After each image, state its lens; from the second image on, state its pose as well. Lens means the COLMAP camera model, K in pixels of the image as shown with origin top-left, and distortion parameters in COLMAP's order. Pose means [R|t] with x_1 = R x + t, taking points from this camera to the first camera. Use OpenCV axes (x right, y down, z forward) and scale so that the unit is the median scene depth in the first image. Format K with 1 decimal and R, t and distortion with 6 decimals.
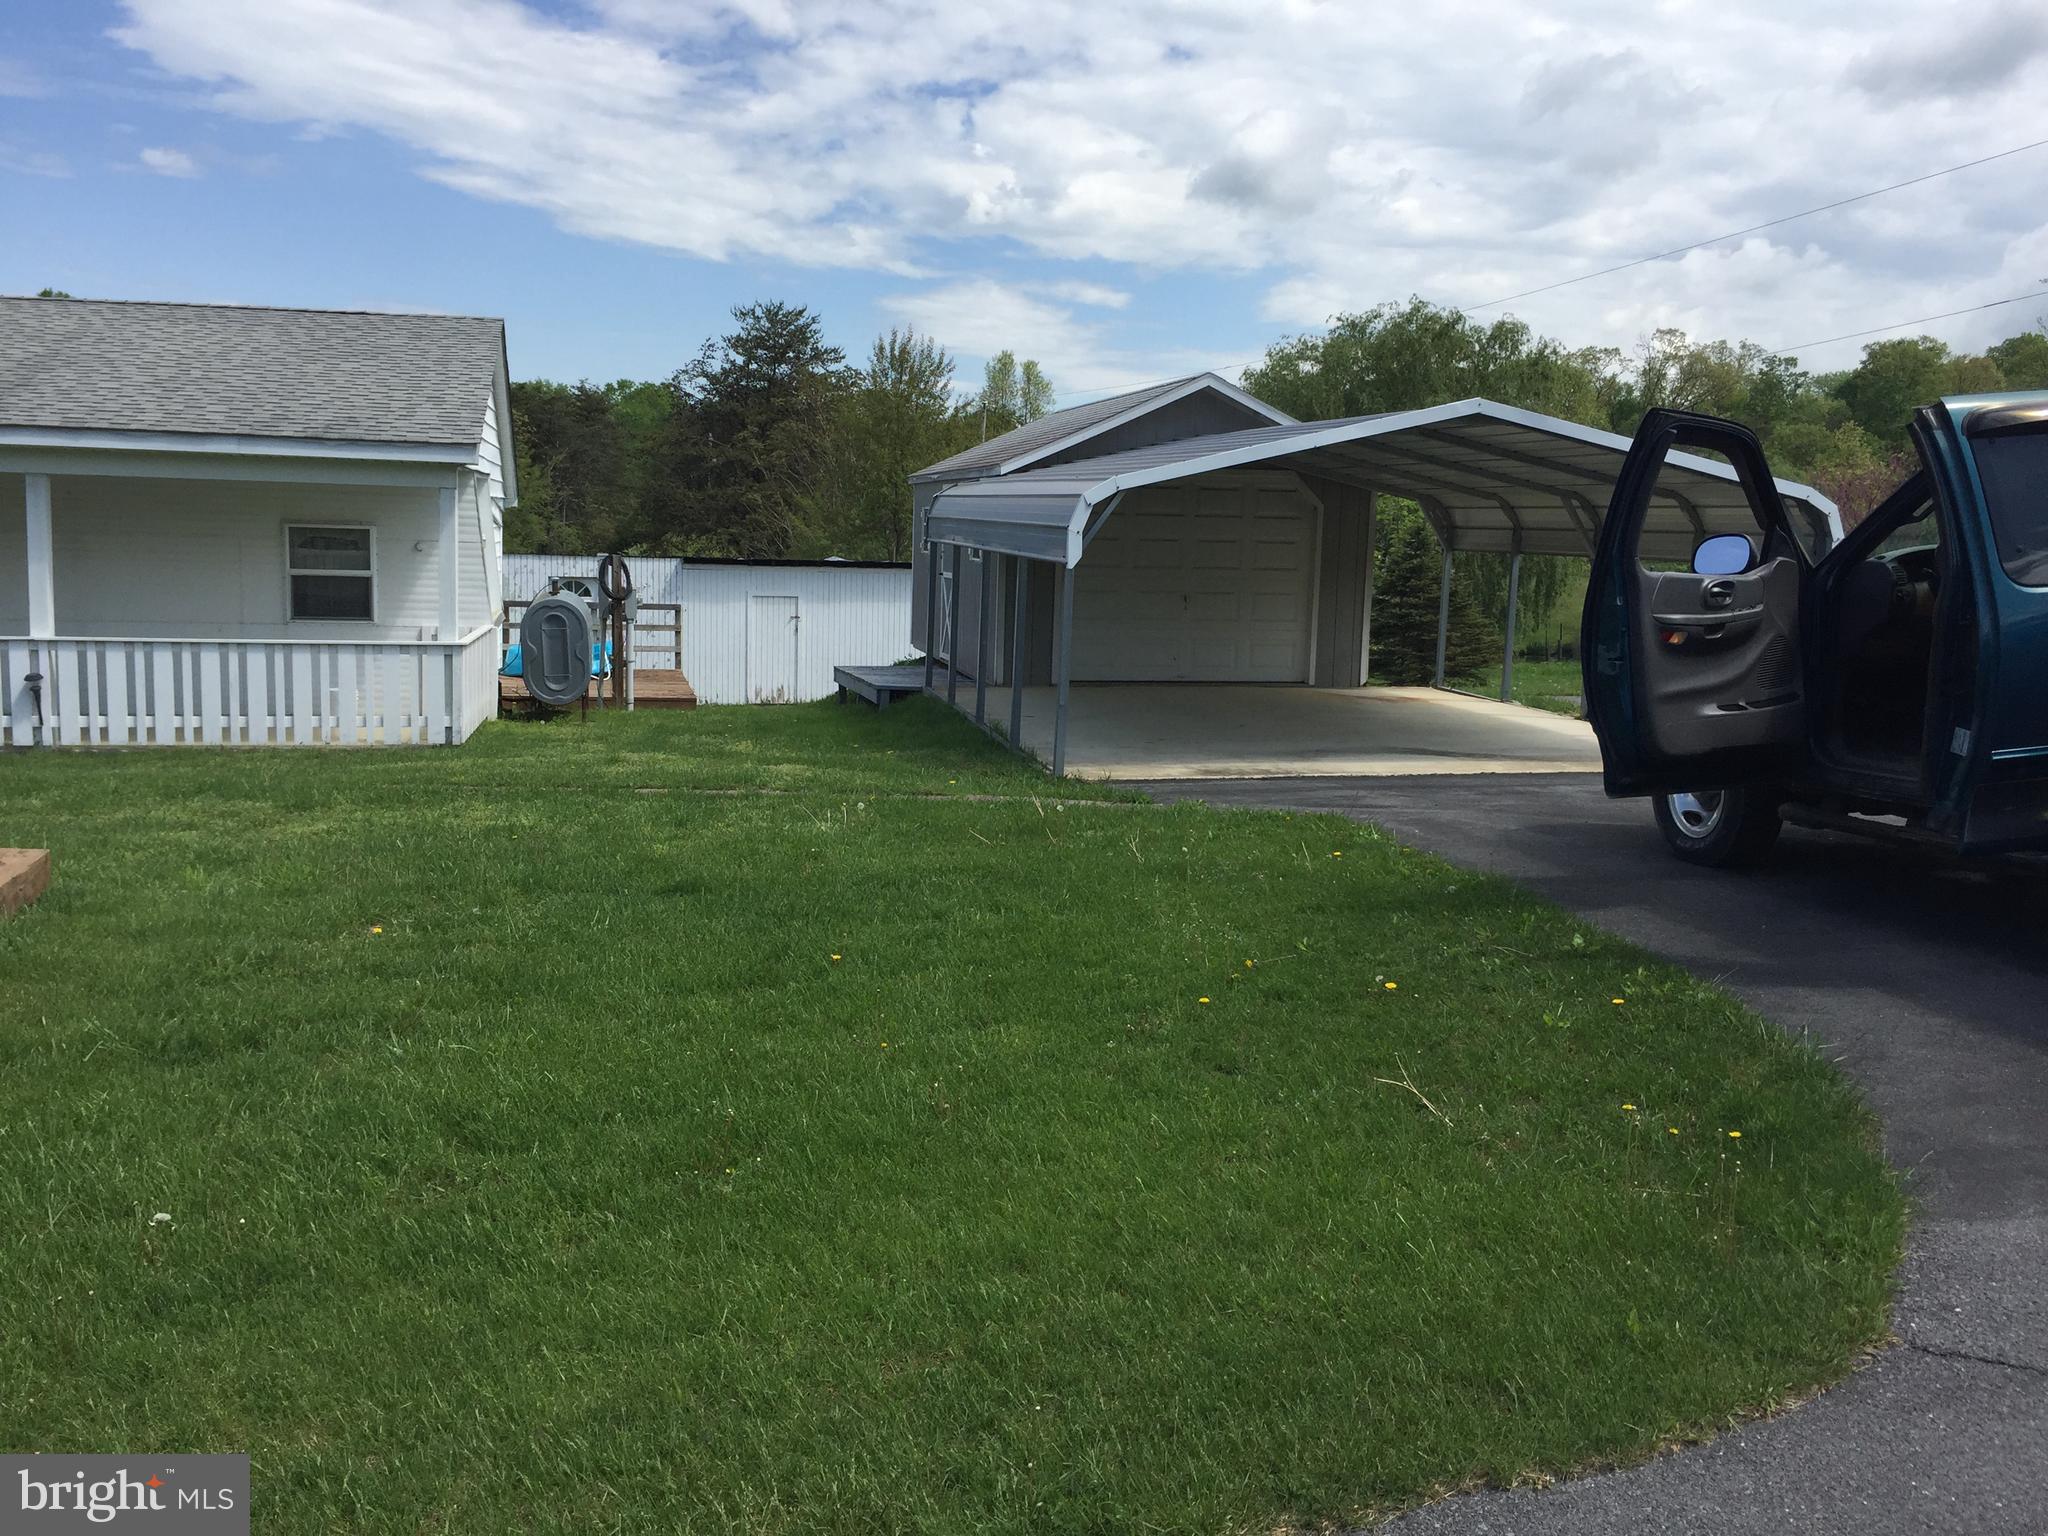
lens RADIAL K [[1743.3, 0, 1082.0], [0, 1743.3, 789.7], [0, 0, 1]] dist [0.061352, -0.095289]
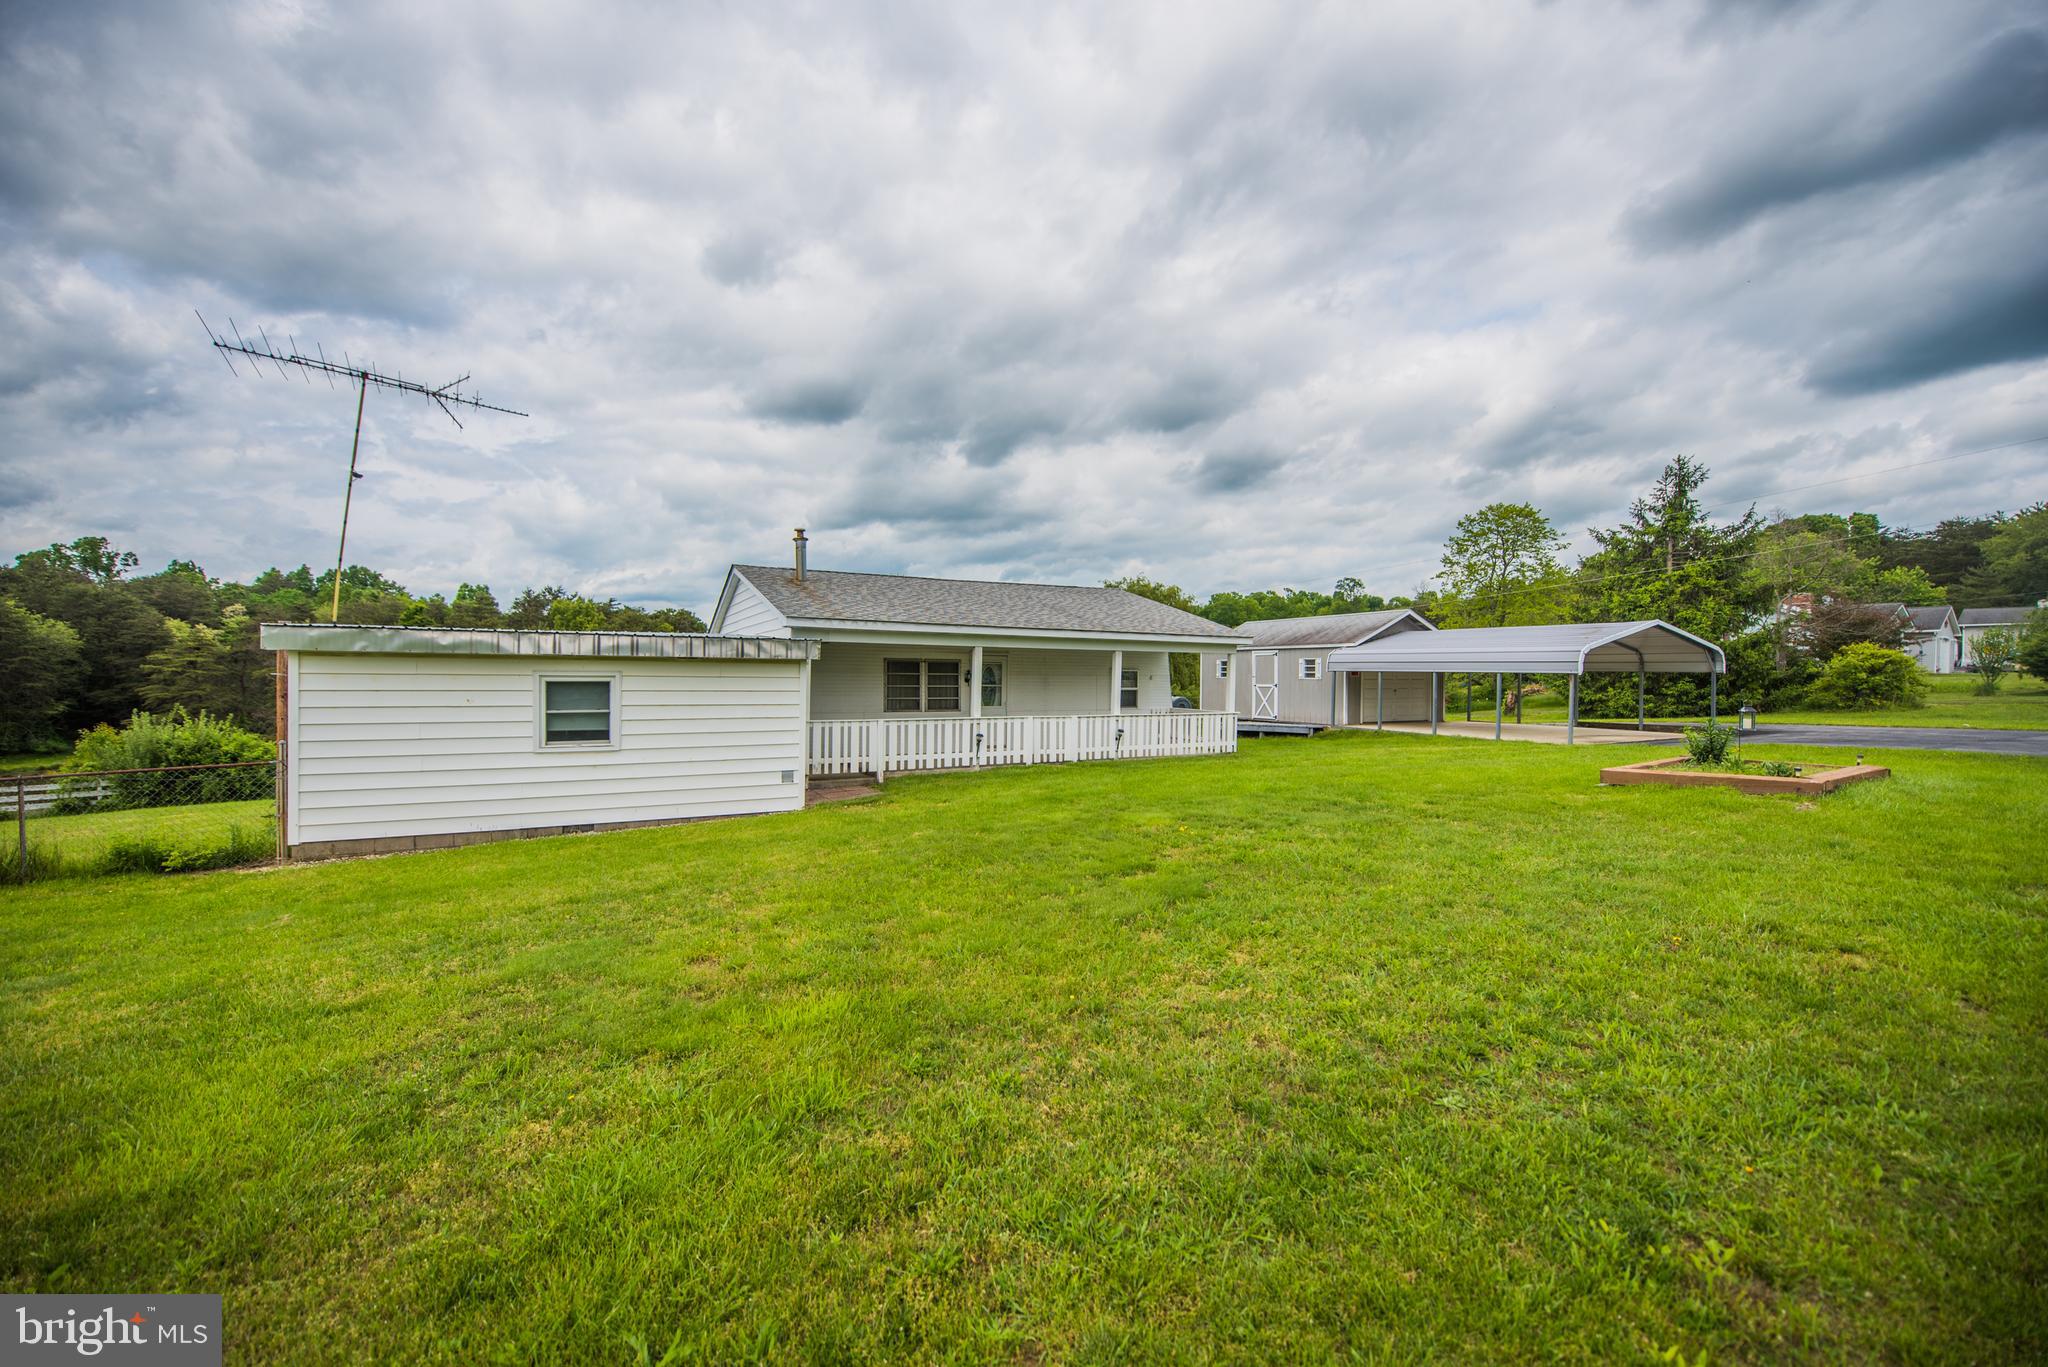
lens RADIAL K [[814.9, 0, 1018.7], [0, 814.9, 682.8], [0, 0, 1]] dist [-0.008941, -0.005998]
pose [[0.977464, -0.023634, 0.209776, -0.884625], [0.052428, 0.989758, -0.132780, 0.014359], [-0.204489, 0.140786, 0.968692, -0.099192]]
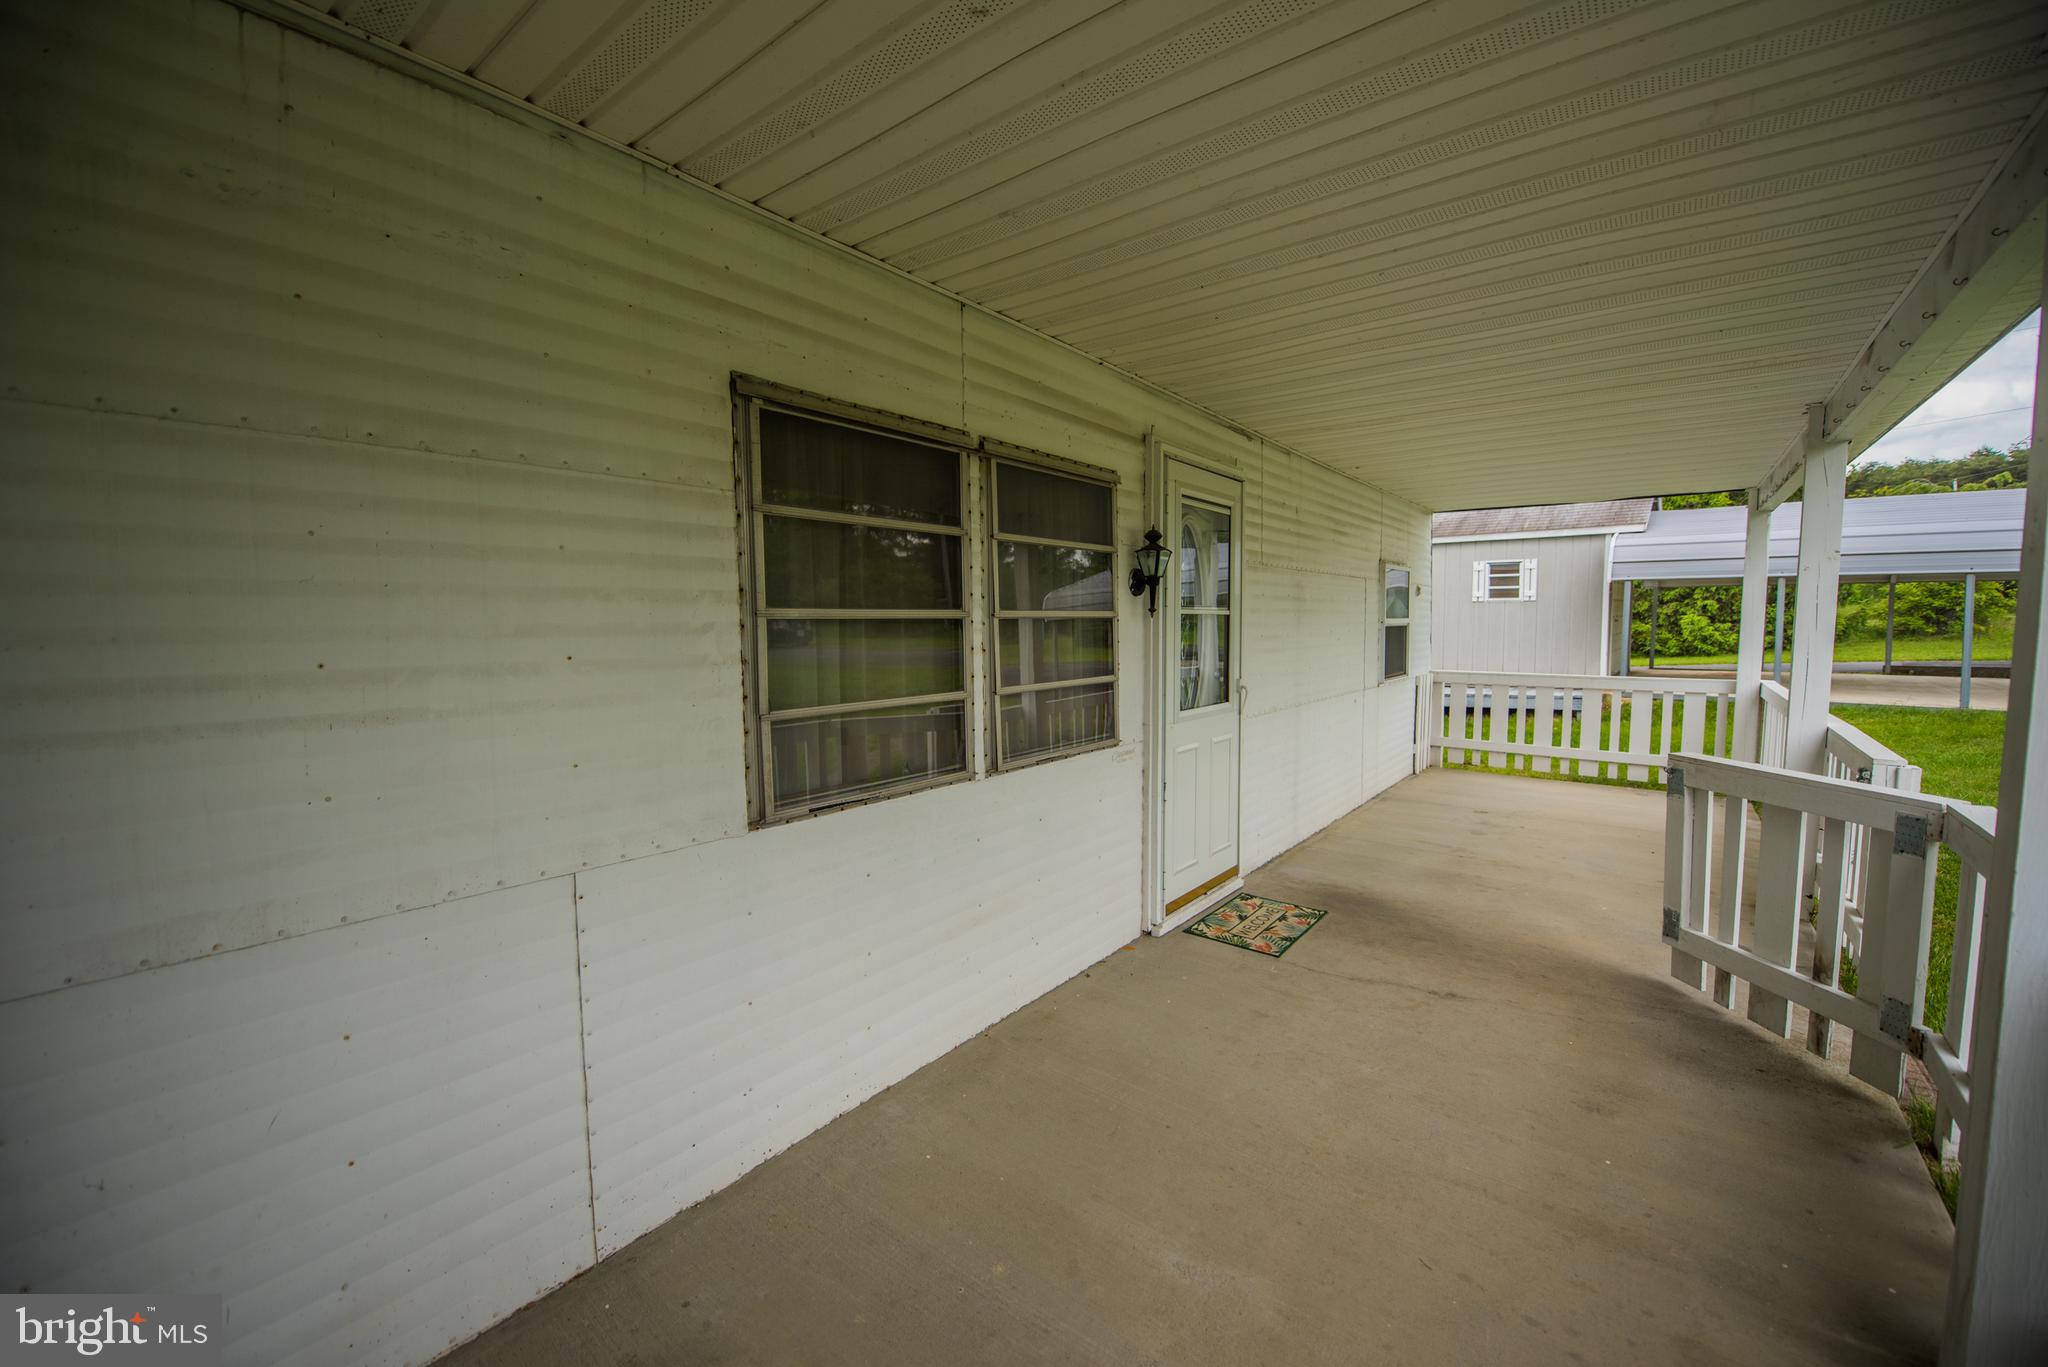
lens RADIAL K [[814.9, 0, 1018.7], [0, 814.9, 682.8], [0, 0, 1]] dist [-0.008941, -0.005998]
pose [[0.812014, -0.080833, 0.578013, -0.873329], [0.121190, 0.992129, -0.031507, -0.112722], [-0.570917, 0.095633, 0.815419, 0.847214]]
